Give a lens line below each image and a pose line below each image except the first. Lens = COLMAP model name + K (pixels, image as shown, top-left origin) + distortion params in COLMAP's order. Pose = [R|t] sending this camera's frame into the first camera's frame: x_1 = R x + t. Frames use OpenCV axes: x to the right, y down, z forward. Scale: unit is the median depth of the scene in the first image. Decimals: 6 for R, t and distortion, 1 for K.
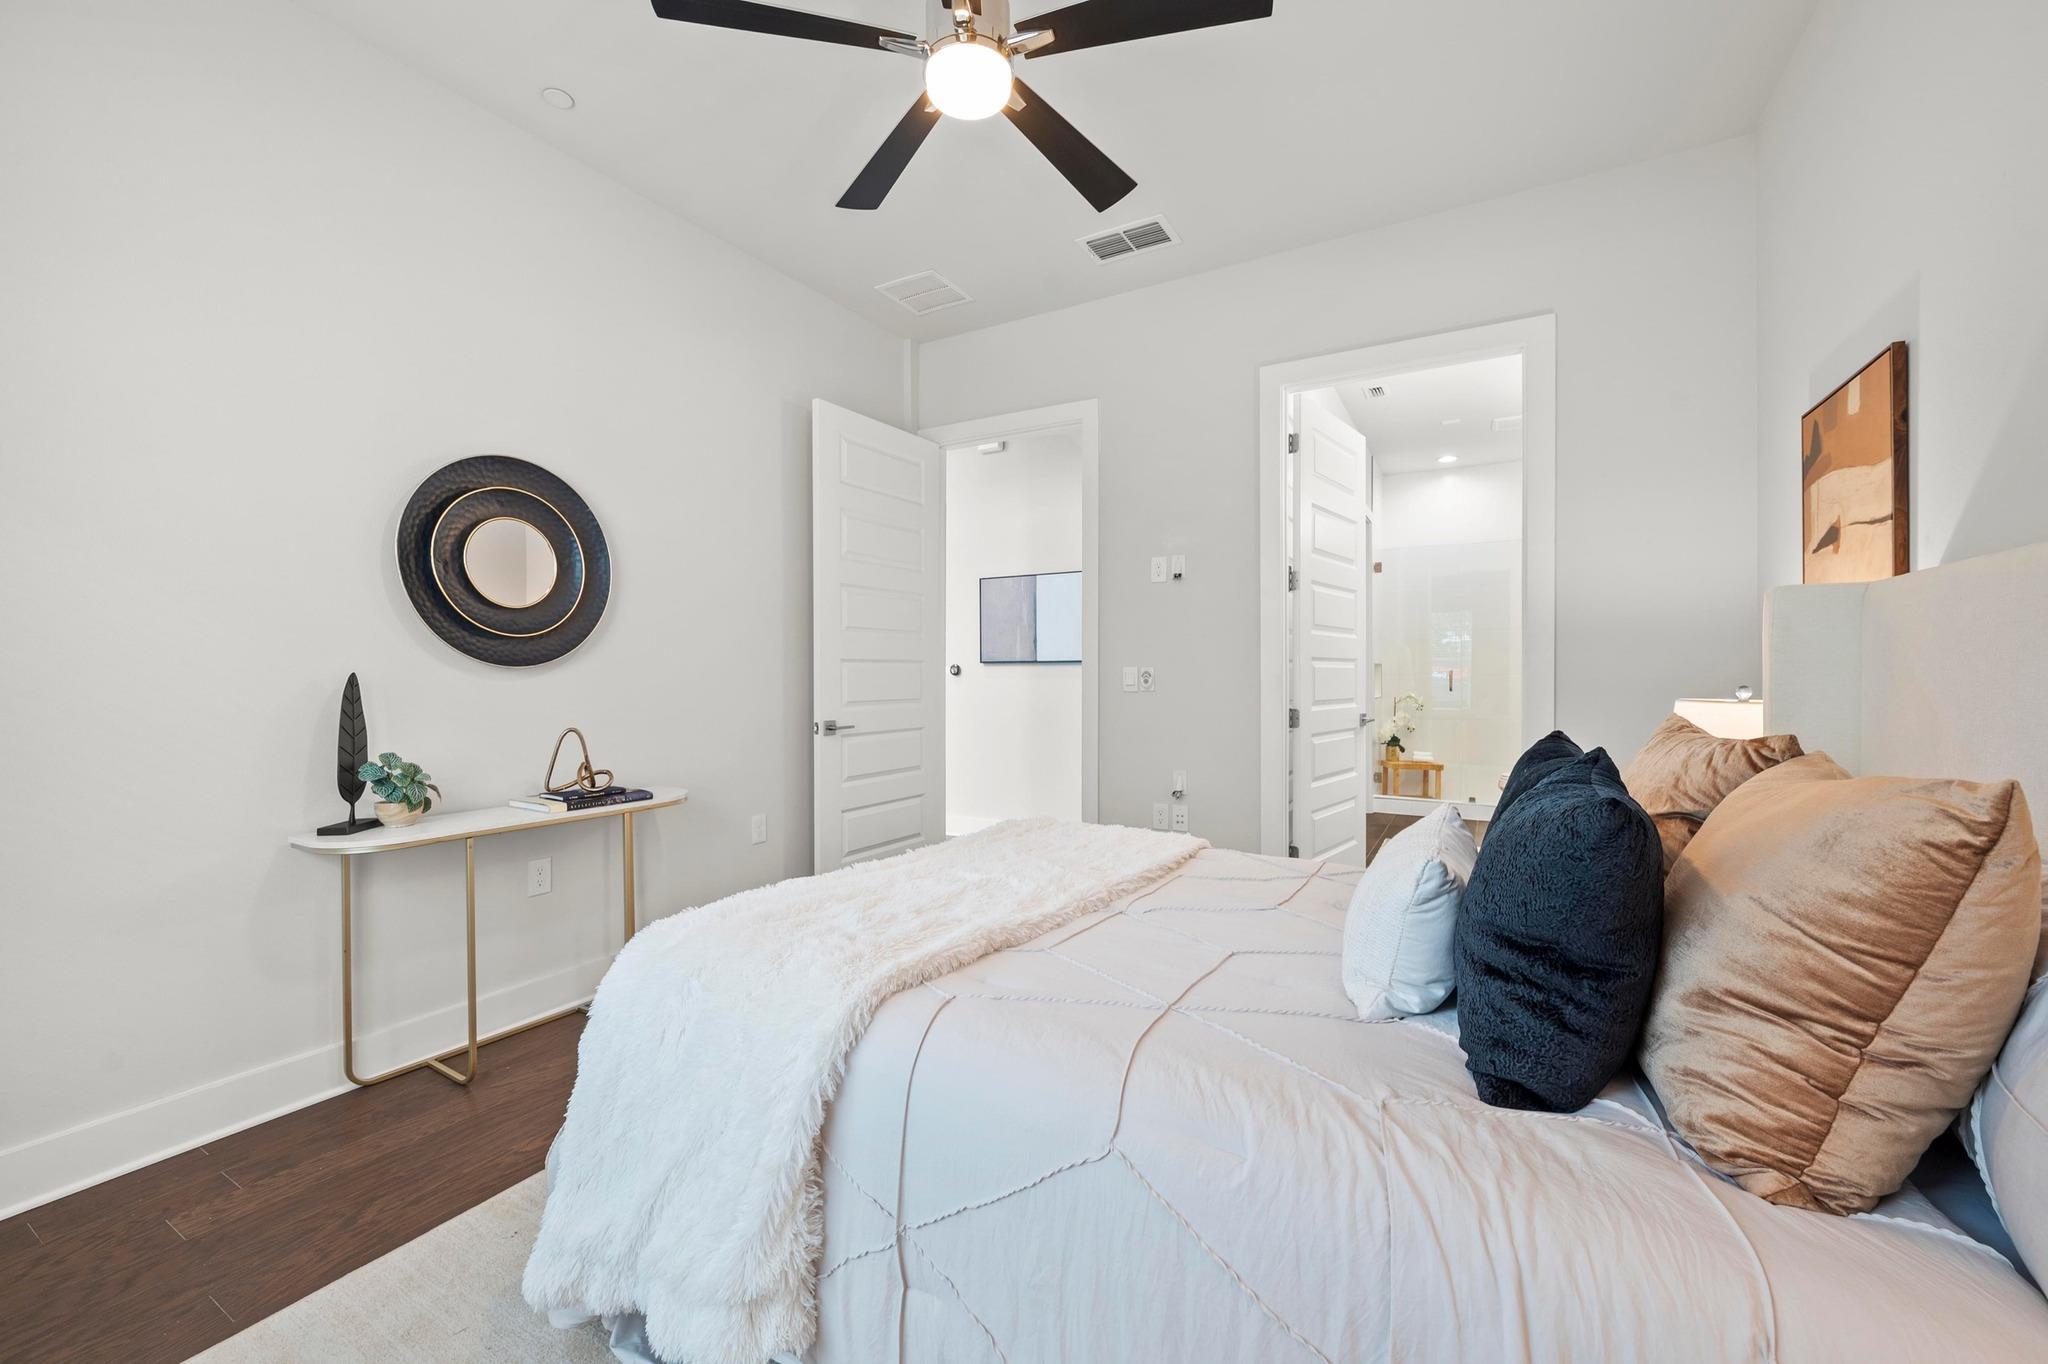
lens RADIAL K [[819.8, 0, 1044.3], [0, 819.8, 674.4], [0, 0, 1]] dist [-0.000417, 0.000072]
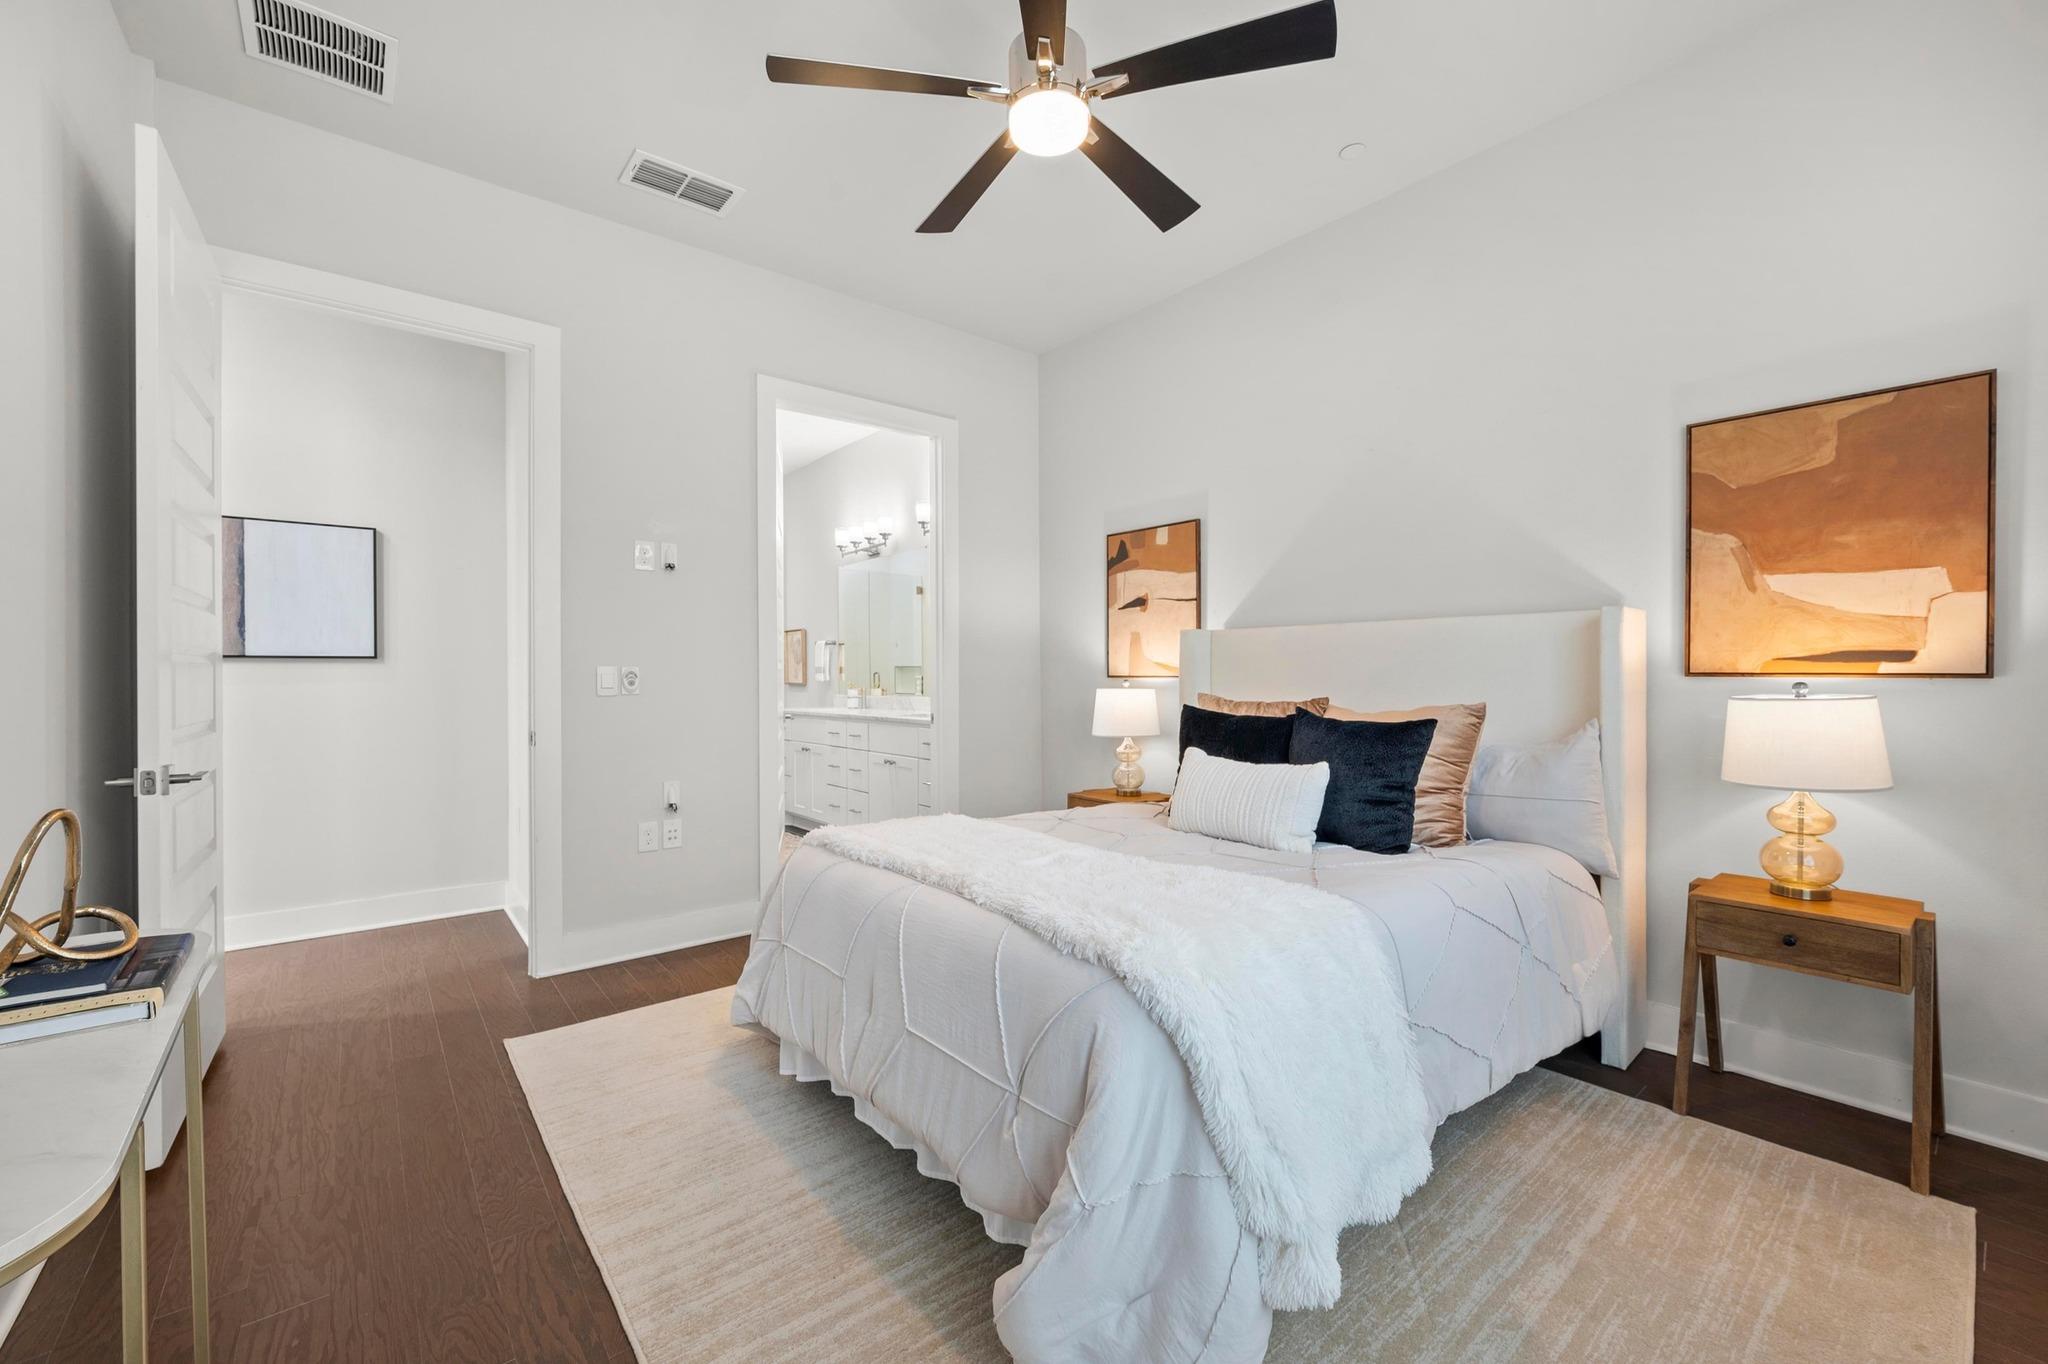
lens RADIAL K [[819.8, 0, 1018.3], [0, 819.8, 682.9], [0, 0, 1]] dist [-0.000417, 0.000072]
pose [[0.368648, -0.006735, 0.929545, -0.443751], [0.004359, 0.999975, 0.005517, 0.004226], [-0.929559, 0.002018, 0.368669, 0.256767]]
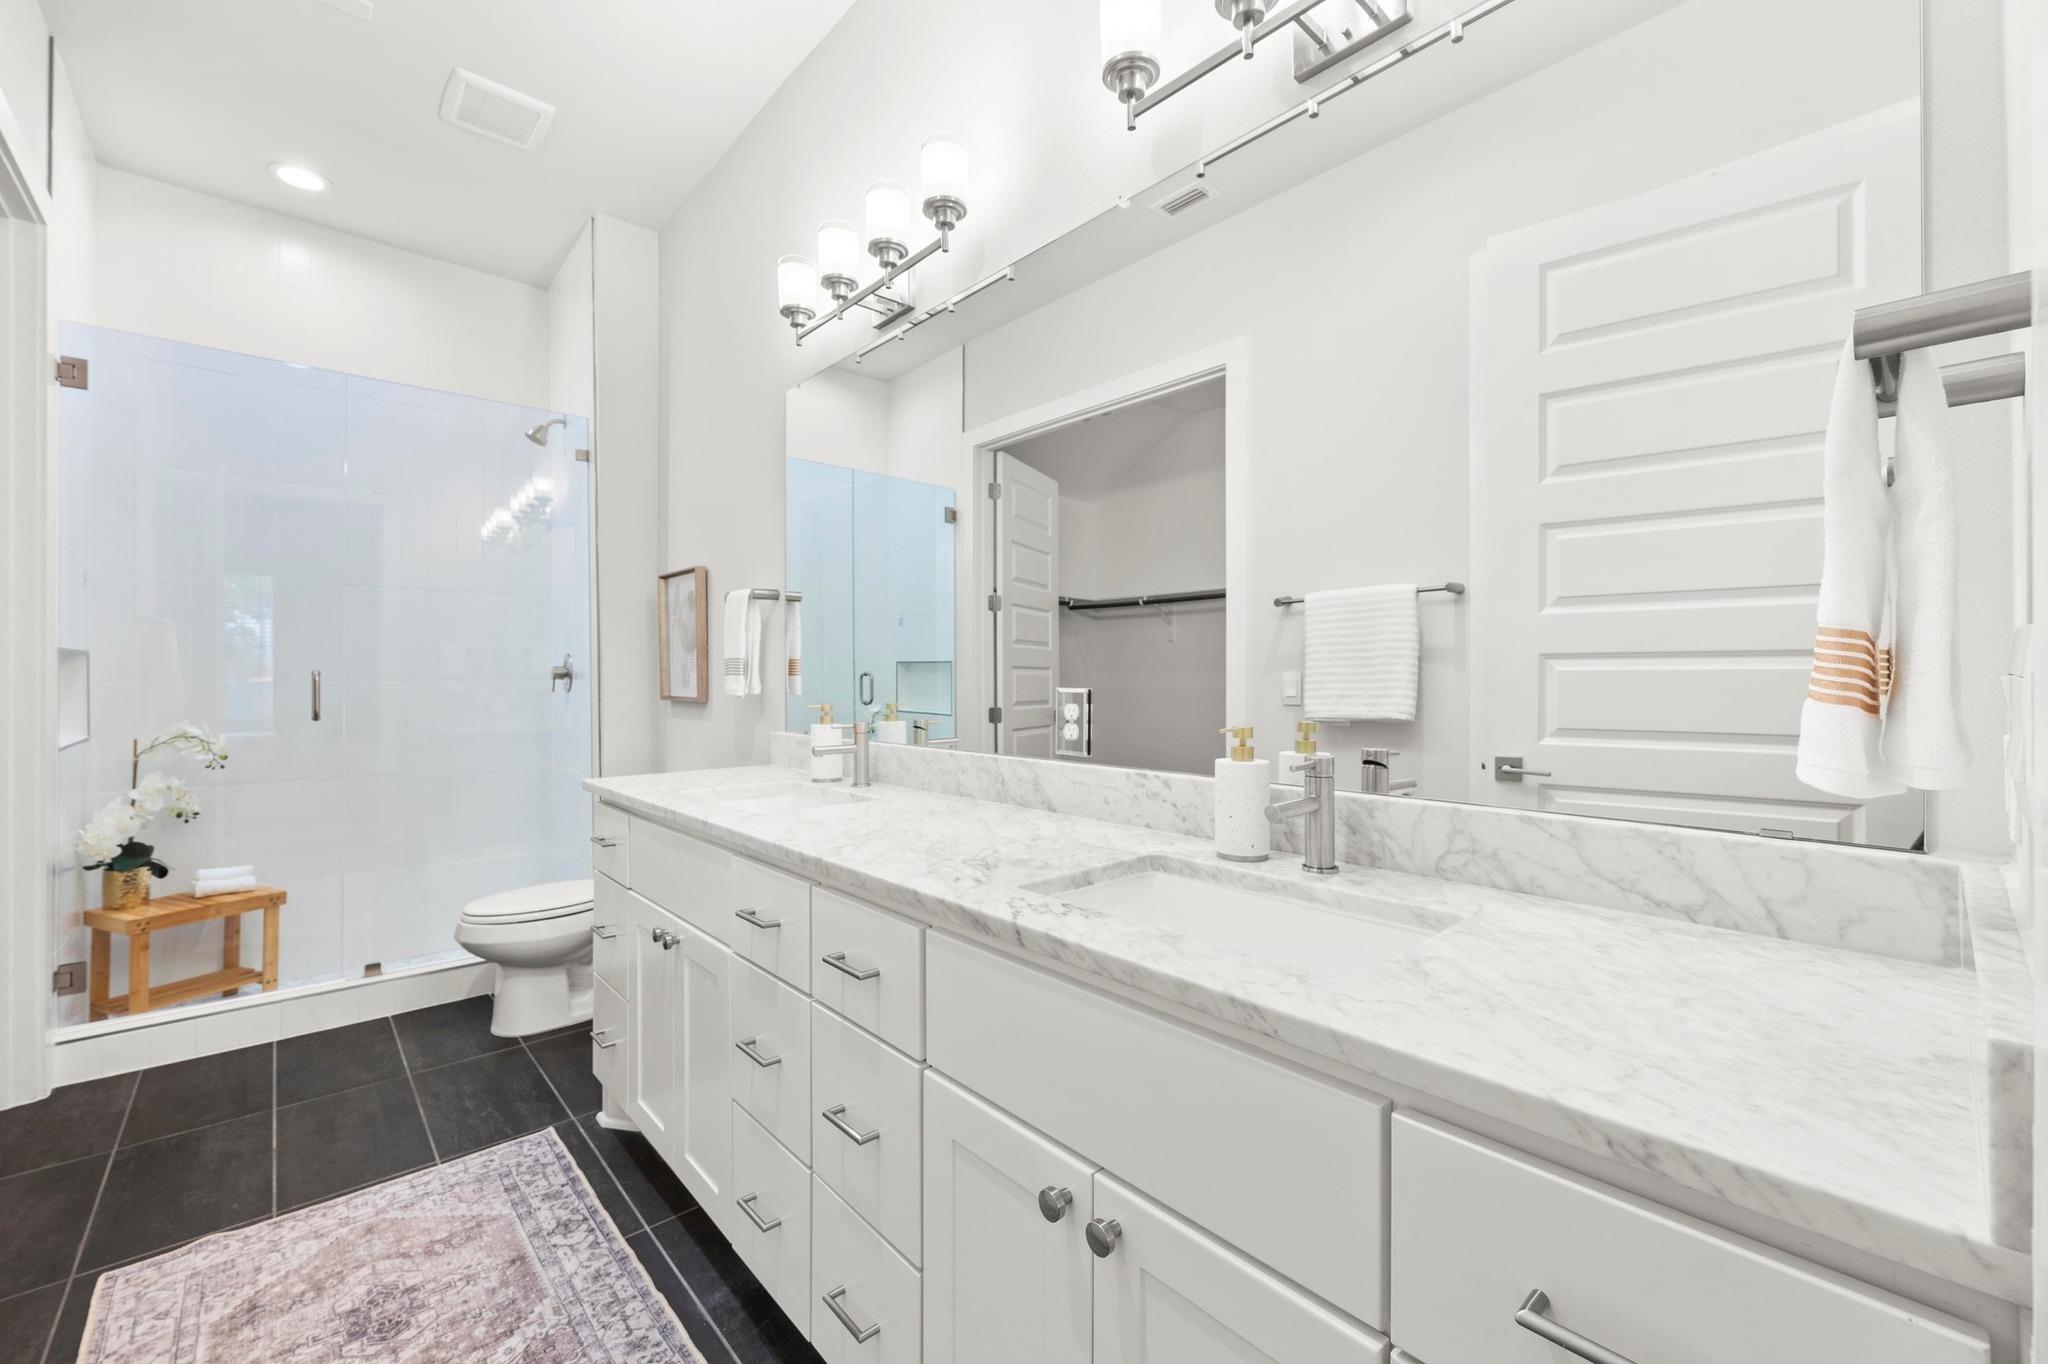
lens RADIAL K [[819.8, 0, 1004.0], [0, 819.8, 680.3], [0, 0, 1]] dist [-0.000417, 0.000072]
pose [[0.337867, -0.000522, 0.941194, 0.319471], [-0.001946, 0.999997, 0.001254, -0.004113], [-0.941192, -0.002255, 0.337865, 0.763261]]
